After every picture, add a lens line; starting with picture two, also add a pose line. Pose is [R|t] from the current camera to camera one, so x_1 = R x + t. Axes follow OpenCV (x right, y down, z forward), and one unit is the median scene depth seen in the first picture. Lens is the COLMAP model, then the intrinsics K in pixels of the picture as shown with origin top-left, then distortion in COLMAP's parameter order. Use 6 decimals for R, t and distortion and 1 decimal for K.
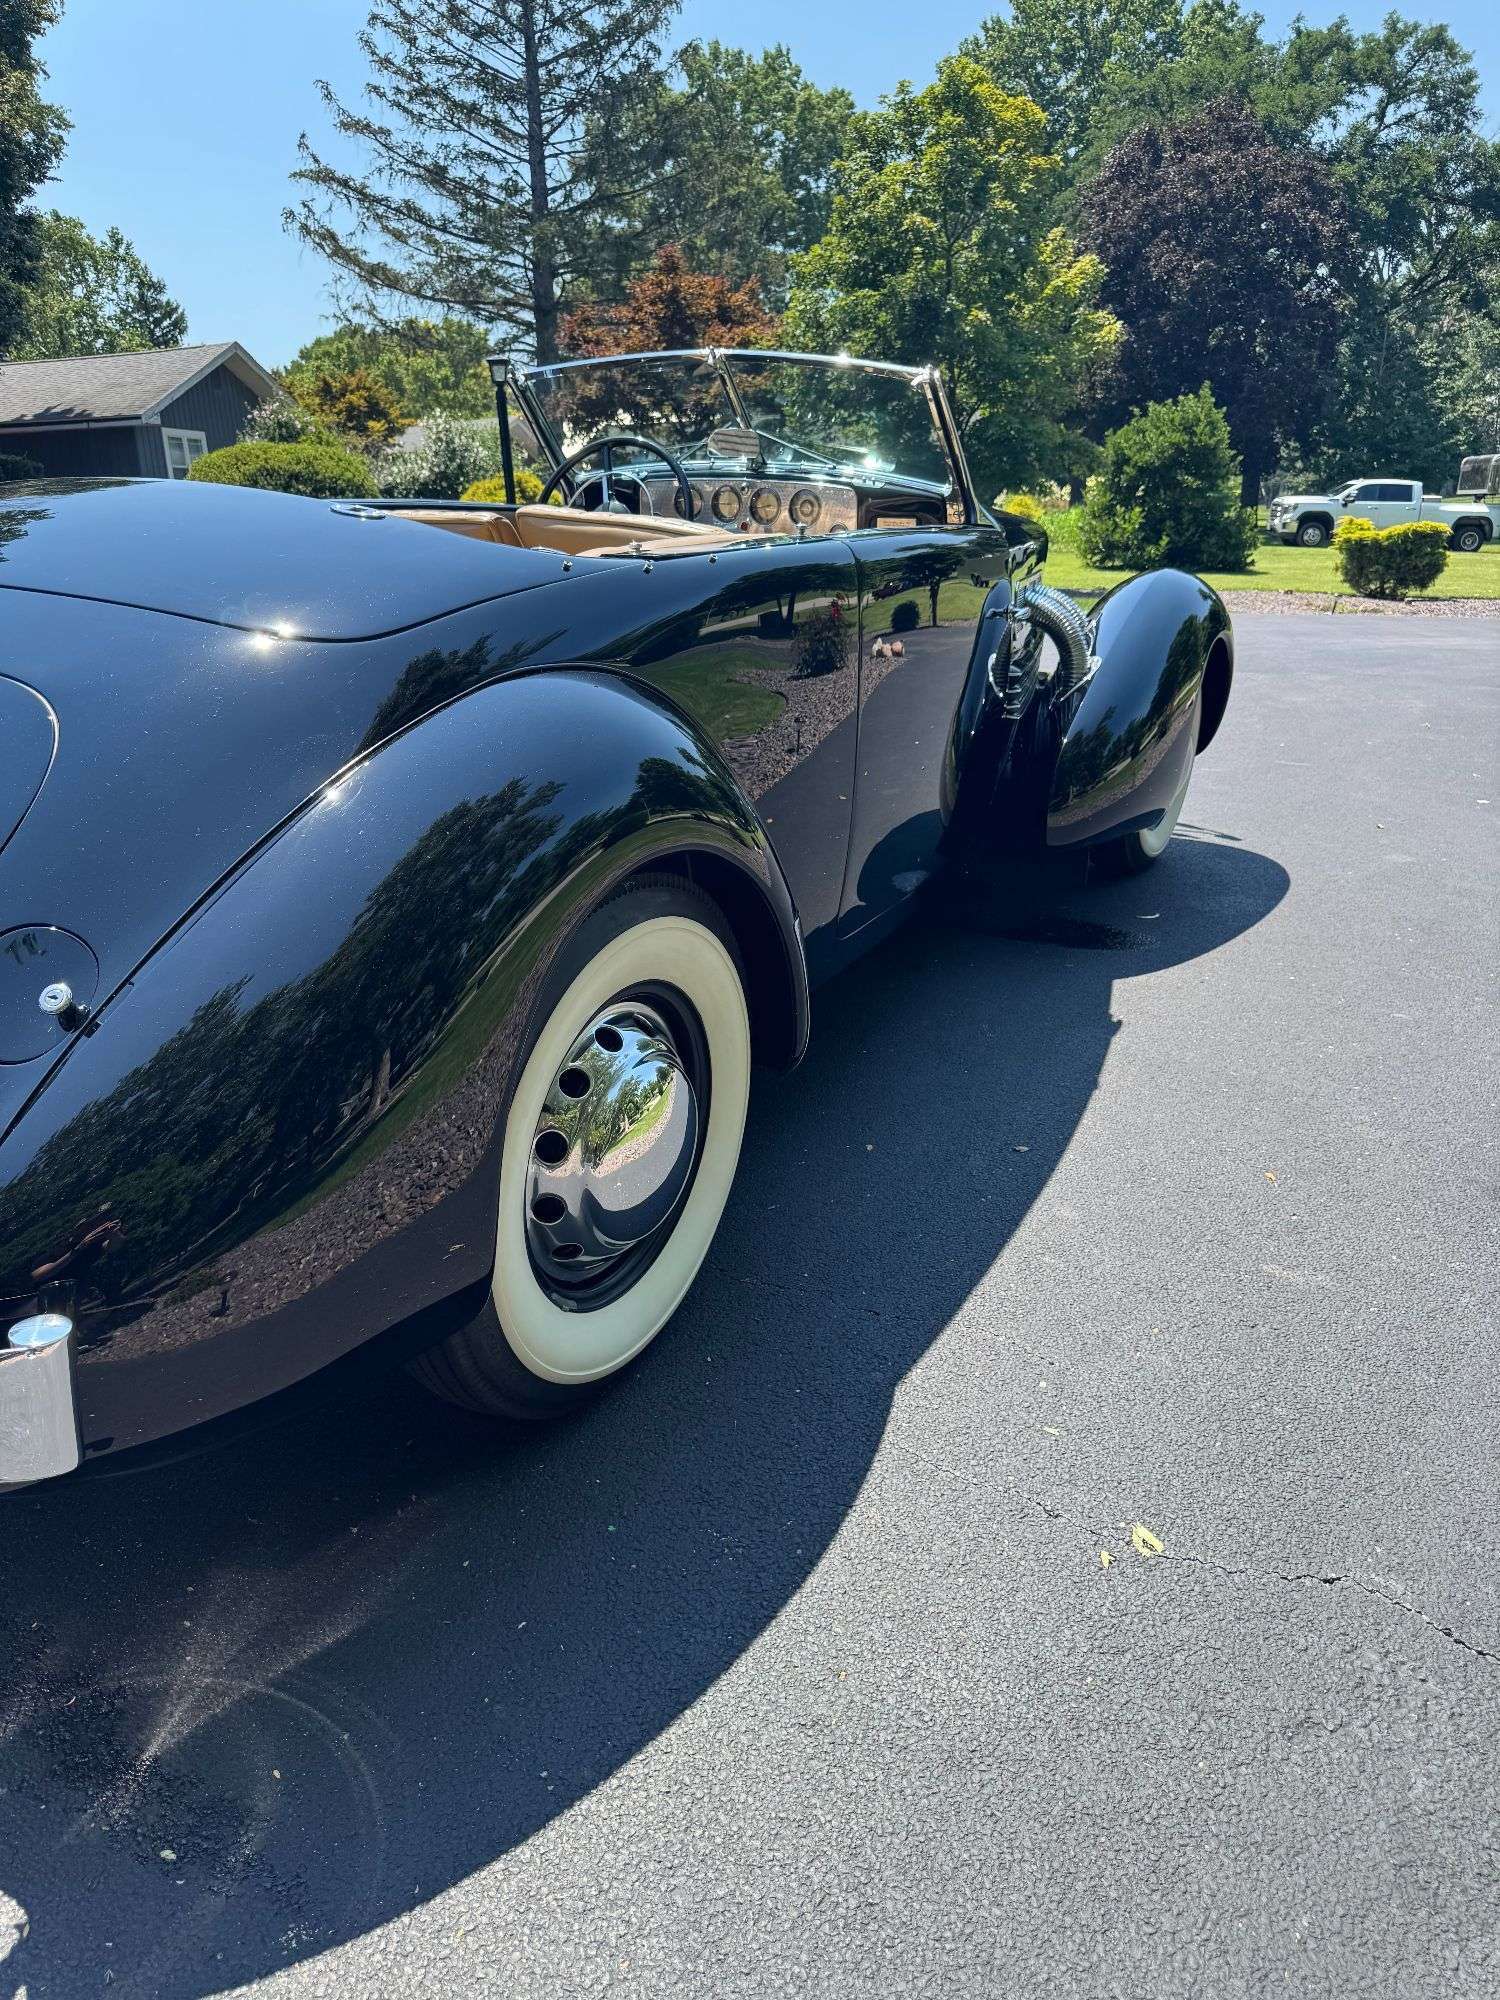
lens RADIAL K [[1486.3, 0, 750.0], [0, 1486.3, 1000.0], [0, 0, 1]] dist [0.062844, -0.108403]
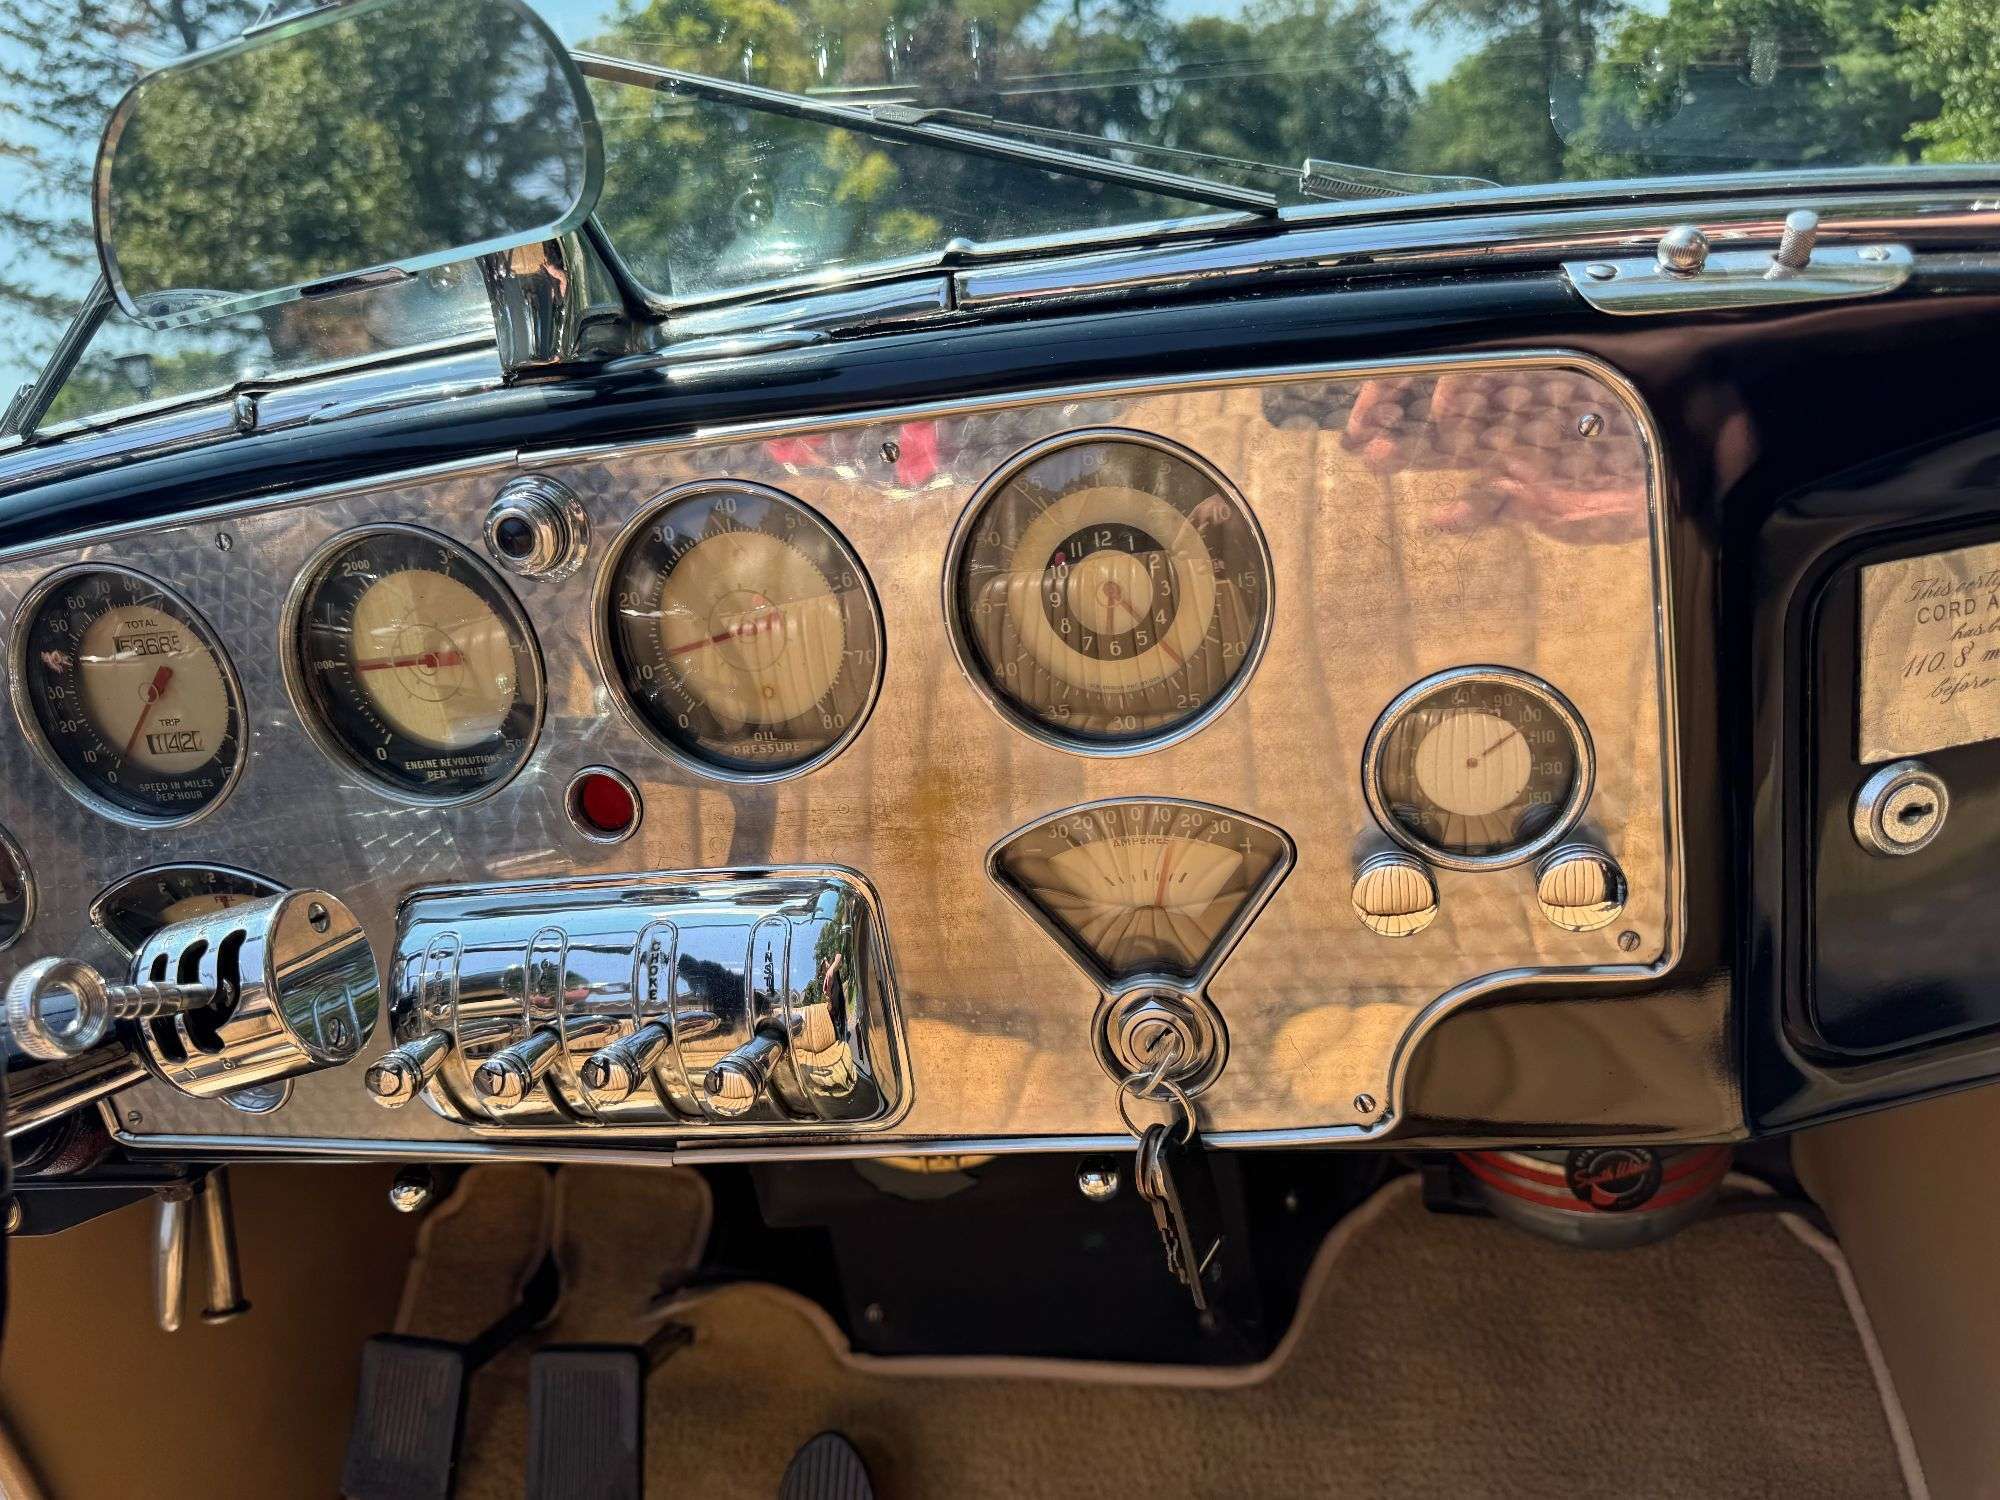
lens RADIAL K [[1444.3, 0, 1000.0], [0, 1444.3, 750.0], [0, 0, 1]] dist [0.072318, -0.061512]
pose [[0.942078, -0.235256, 0.239048, -0.000005], [0.259435, 0.962857, -0.074837, -0.033582], [-0.212563, 0.132519, 0.968120, 0.096565]]
